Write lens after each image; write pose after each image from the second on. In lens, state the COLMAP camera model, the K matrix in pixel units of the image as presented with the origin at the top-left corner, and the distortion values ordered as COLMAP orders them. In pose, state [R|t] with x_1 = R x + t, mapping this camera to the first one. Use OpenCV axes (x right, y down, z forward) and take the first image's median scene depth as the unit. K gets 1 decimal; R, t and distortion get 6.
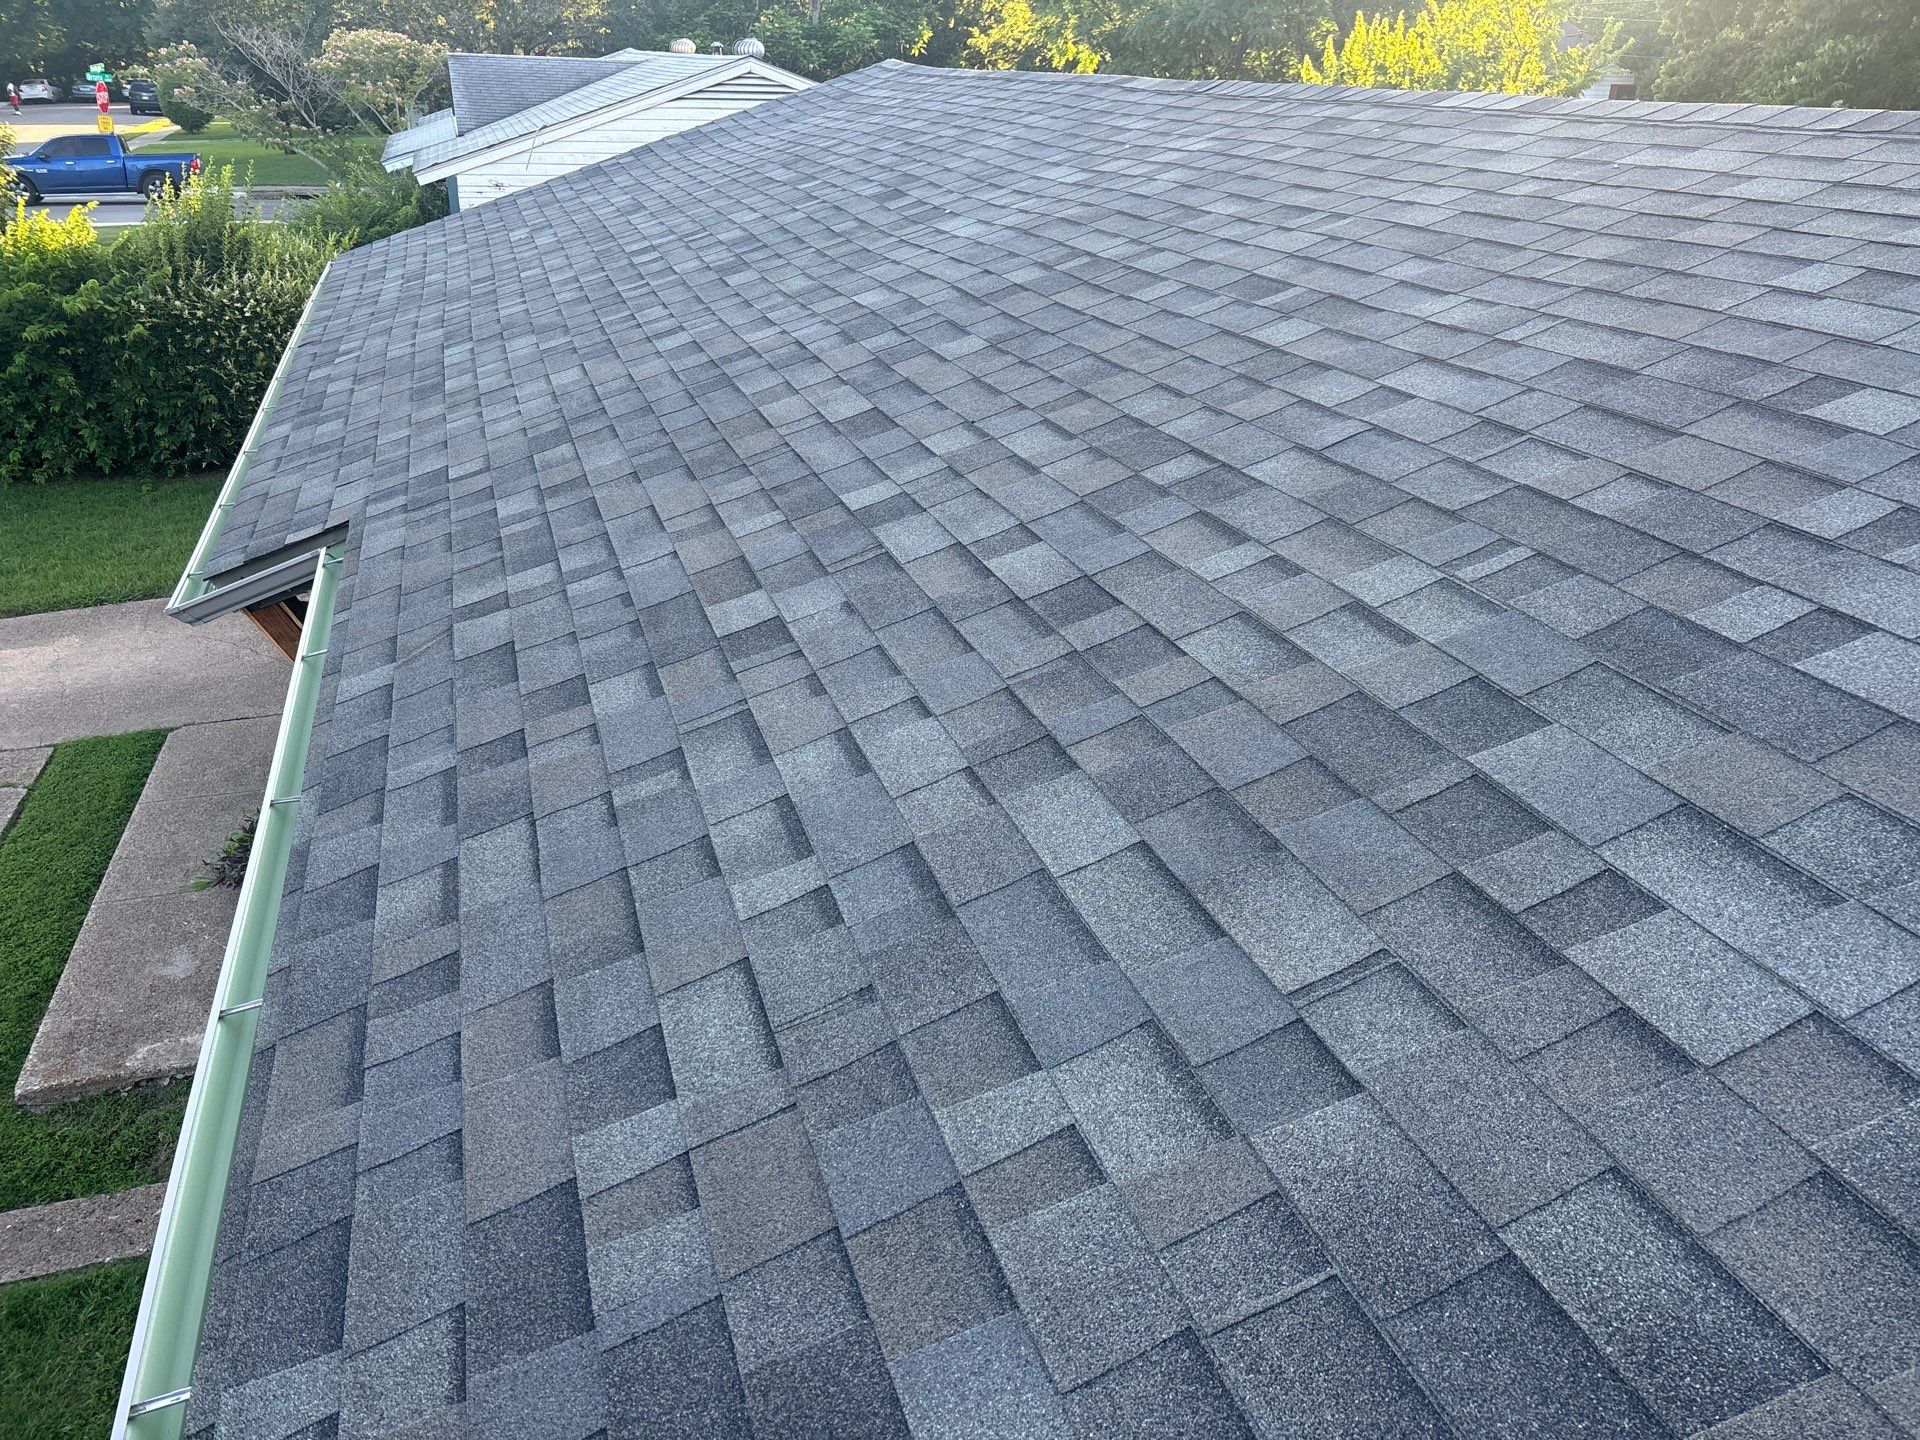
lens RADIAL K [[1384.5, 0, 960.0], [0, 1384.5, 720.0], [0, 0, 1]] dist [0.015286, -0.031333]
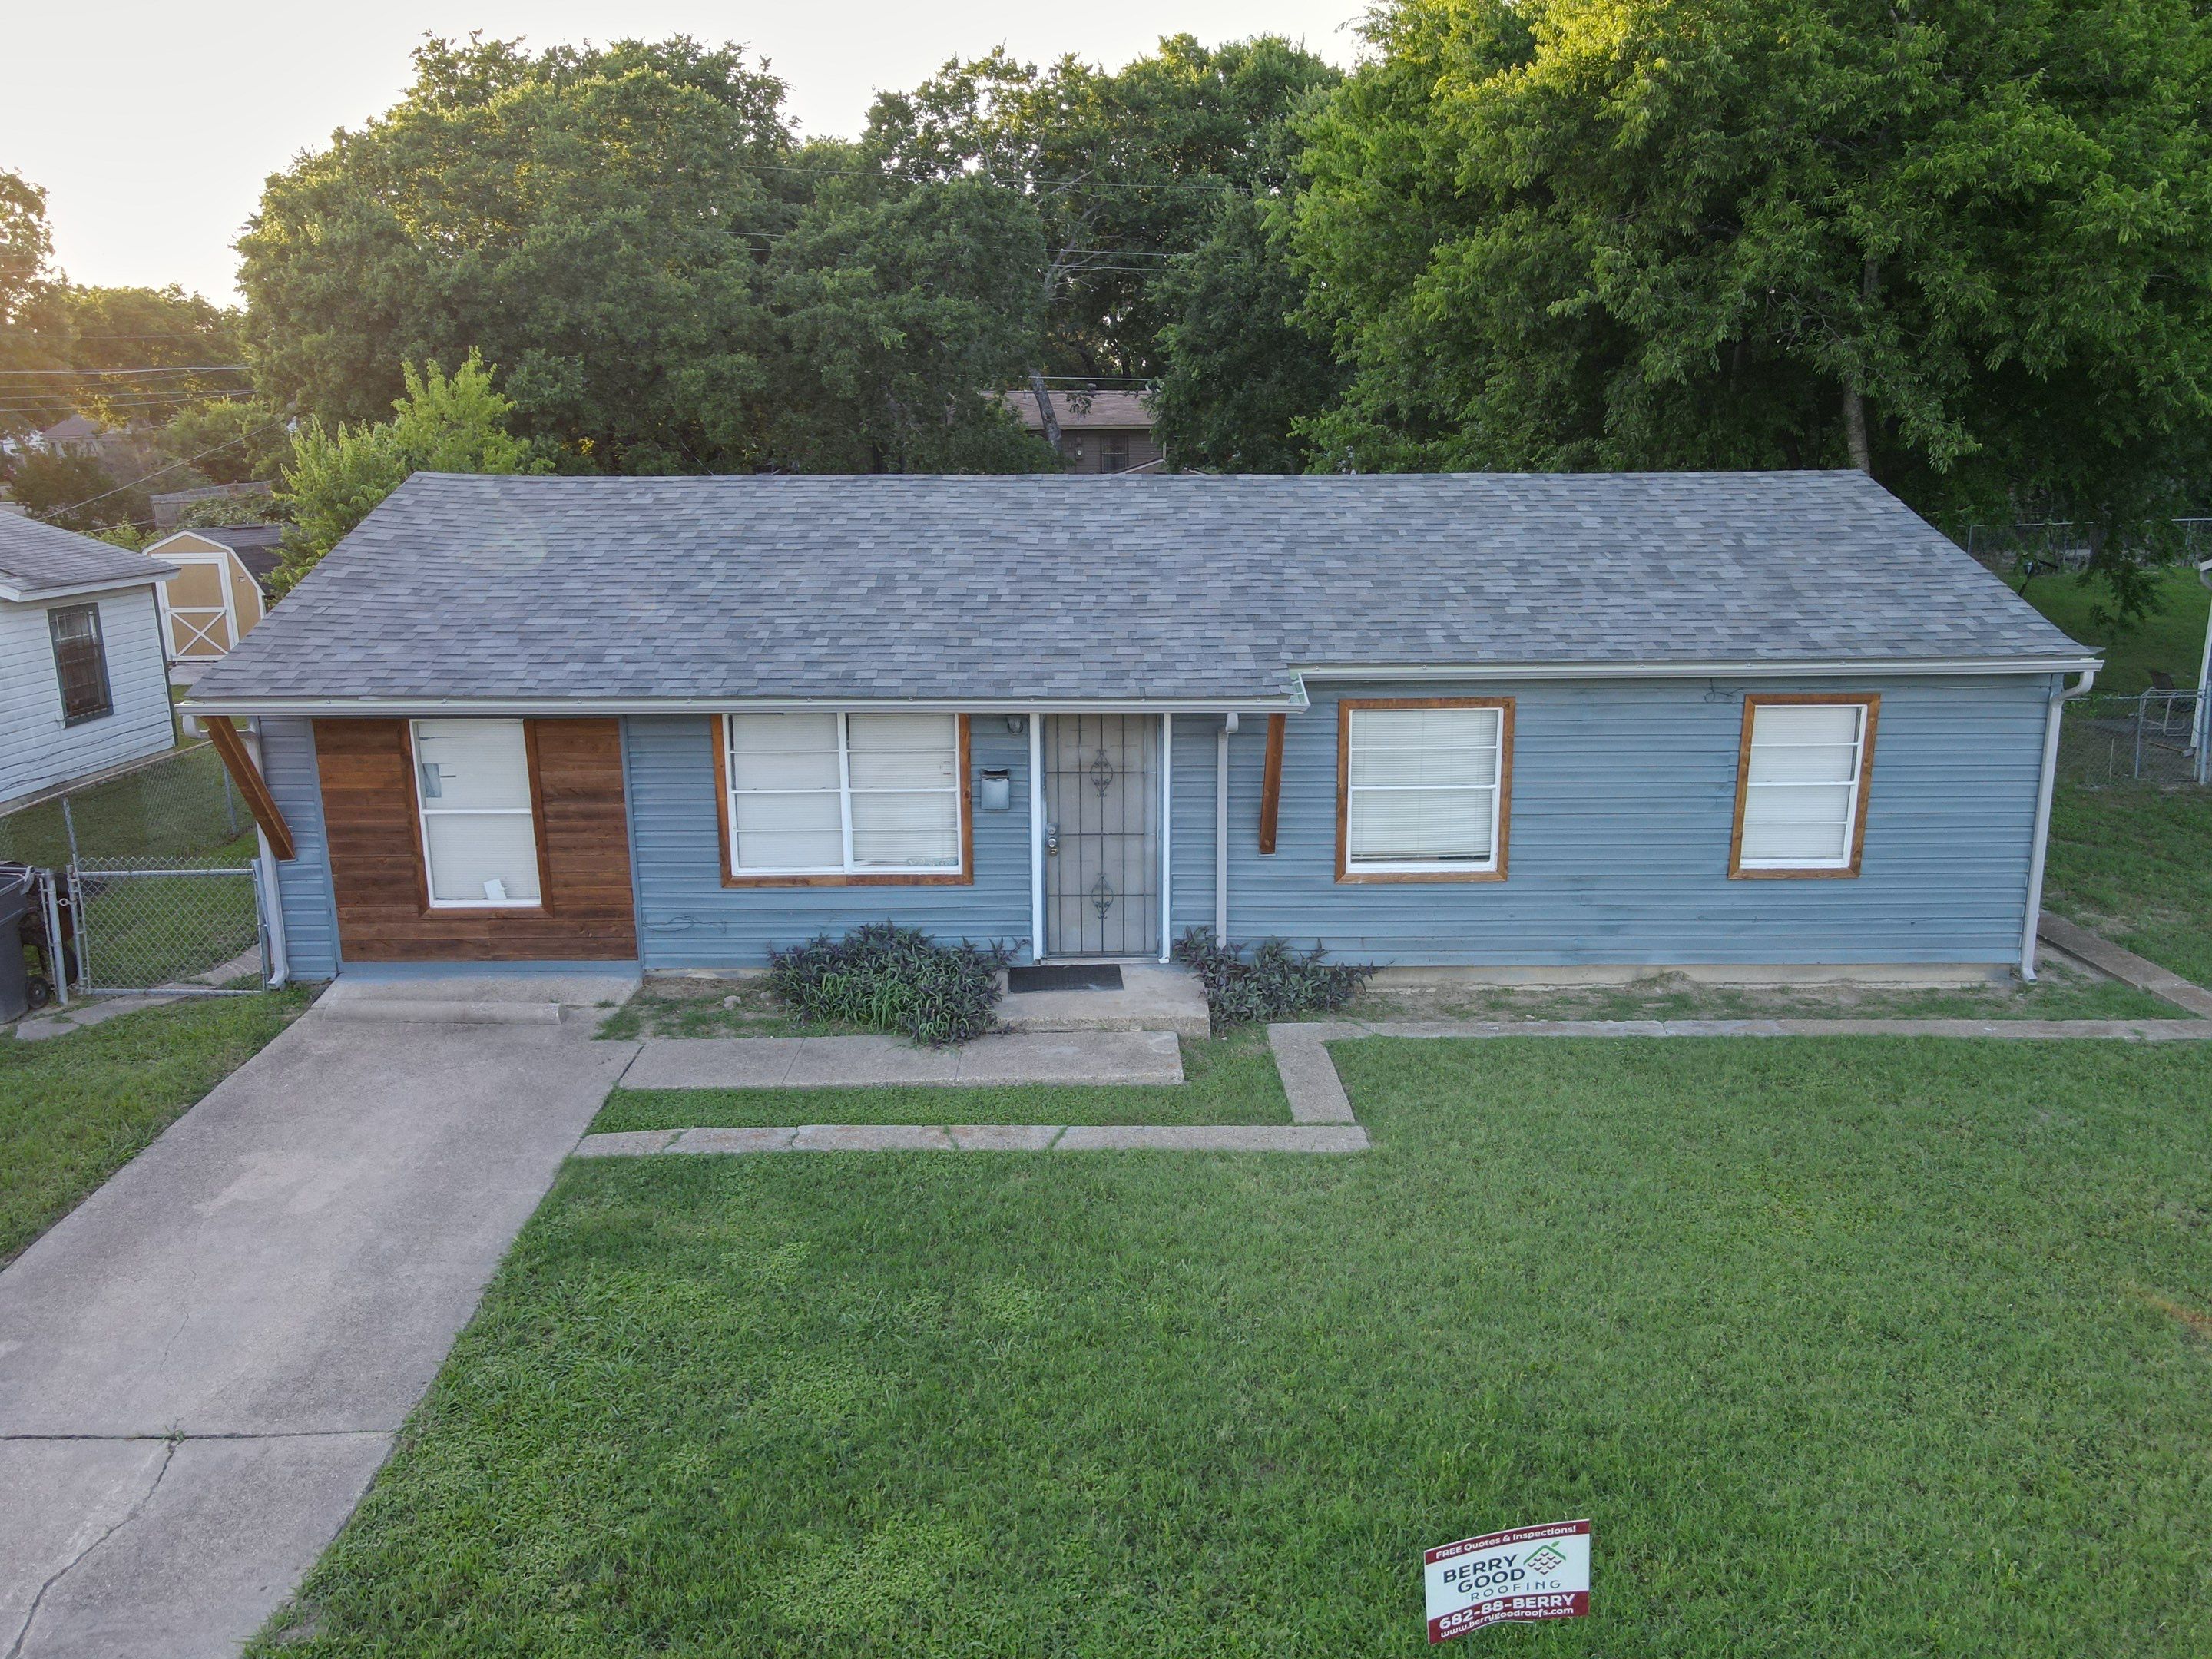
lens RADIAL K [[1595.1, 0, 1106.0], [0, 1595.1, 829.5], [0, 0, 1]] dist [0.015286, -0.031333]
pose [[0.309877, -0.236677, 0.920848, -1.498439], [0.421021, 0.902546, 0.090295, -0.120547], [-0.852478, 0.359716, 0.379324, 0.167615]]
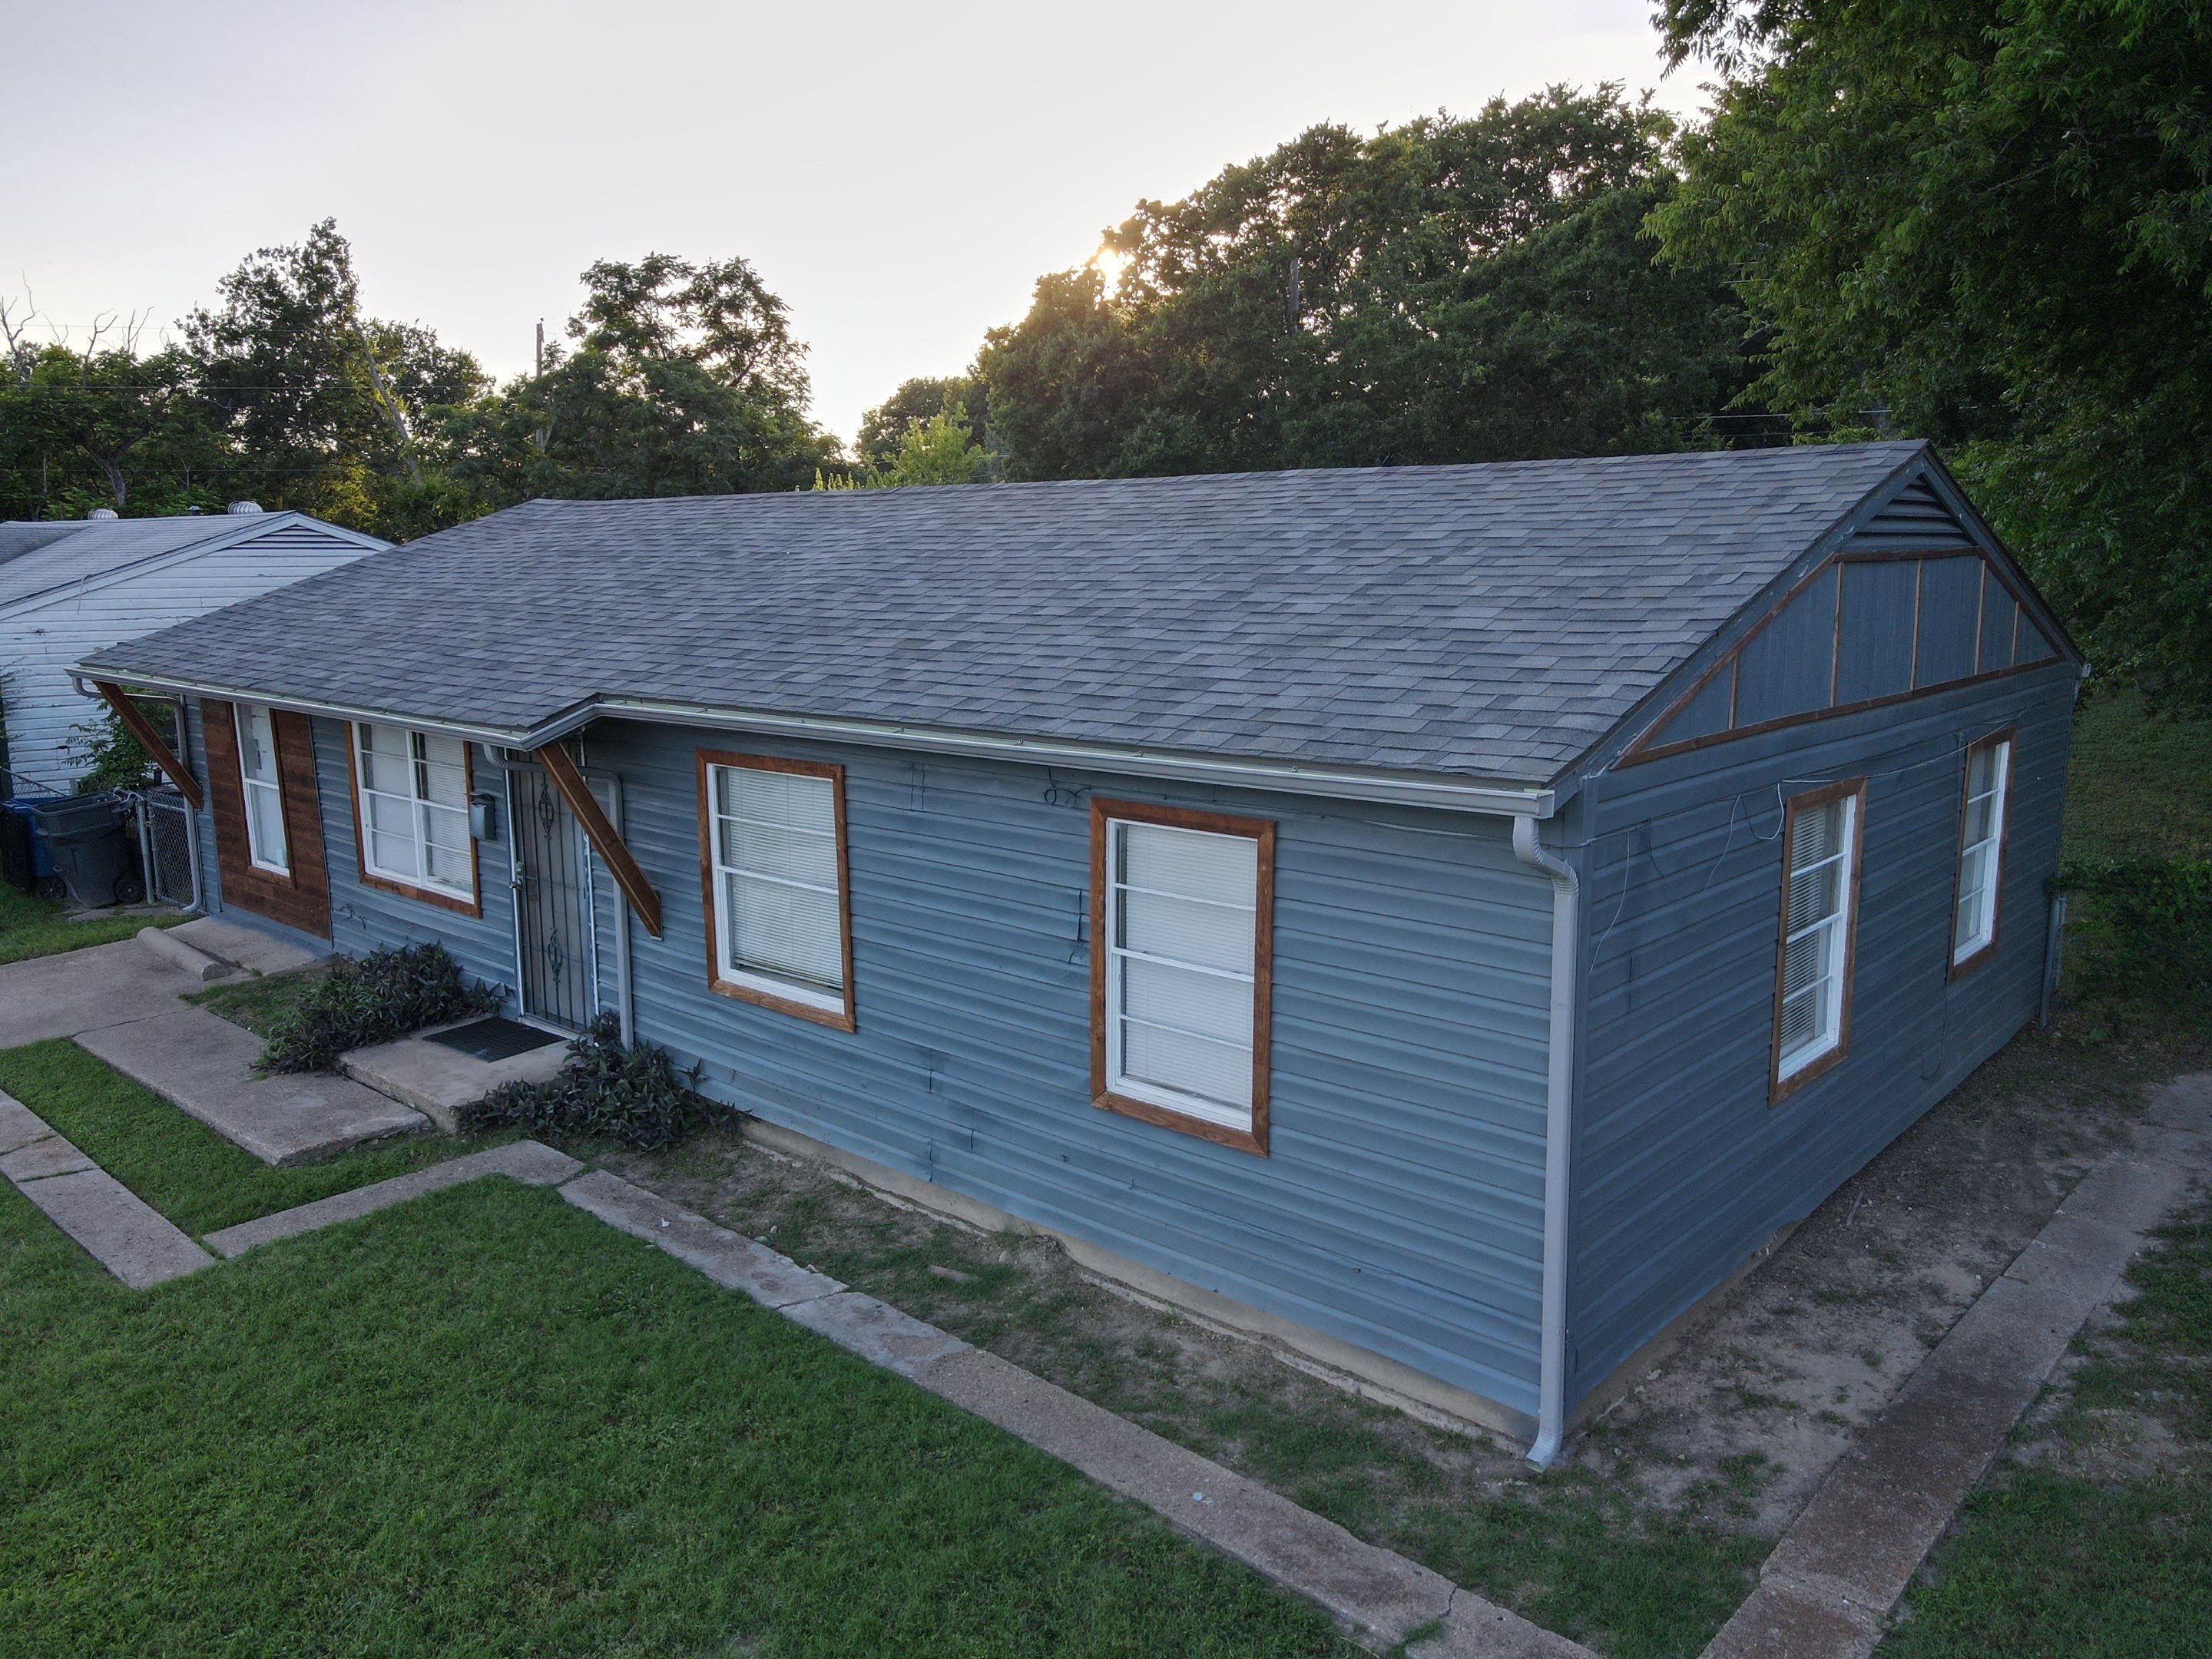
lens RADIAL K [[1595.1, 0, 1106.0], [0, 1595.1, 829.5], [0, 0, 1]] dist [0.015286, -0.031333]
pose [[0.868052, -0.107487, 0.484697, -0.450233], [0.232868, 0.950377, -0.206291, 0.306039], [-0.438472, 0.291941, 0.850007, -0.497475]]
